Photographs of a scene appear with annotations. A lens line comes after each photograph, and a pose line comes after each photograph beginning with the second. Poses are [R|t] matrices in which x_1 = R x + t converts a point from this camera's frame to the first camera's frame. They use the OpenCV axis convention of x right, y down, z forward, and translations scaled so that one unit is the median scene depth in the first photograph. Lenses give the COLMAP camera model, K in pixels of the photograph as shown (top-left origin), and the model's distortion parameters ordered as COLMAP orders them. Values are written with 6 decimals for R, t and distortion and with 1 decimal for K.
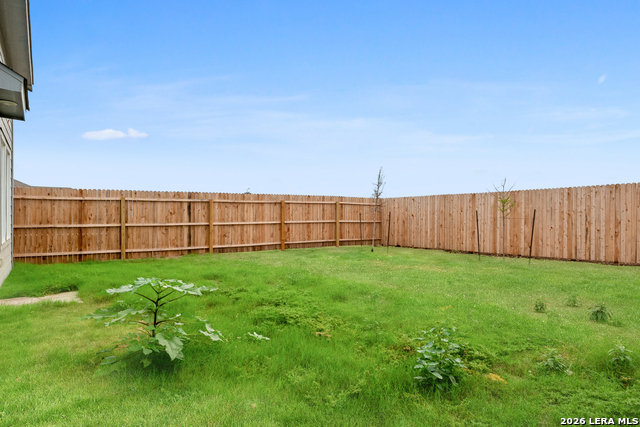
lens RADIAL K [[398.7, 0, 319.7], [0, 398.7, 216.2], [0, 0, 1]] dist [0.018465, 0.001324]
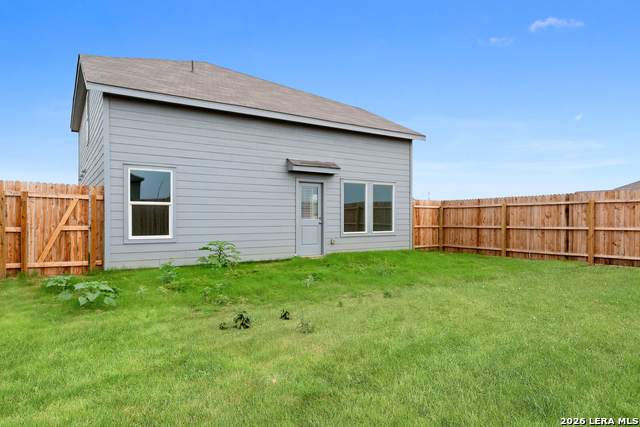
lens RADIAL K [[398.7, 0, 316.4], [0, 398.7, 216.5], [0, 0, 1]] dist [0.018465, 0.001324]
pose [[-0.023974, -0.004562, -0.999702, 0.641230], [0.003364, 0.999984, -0.004644, -0.004984], [0.999707, -0.003475, -0.023959, 0.450286]]
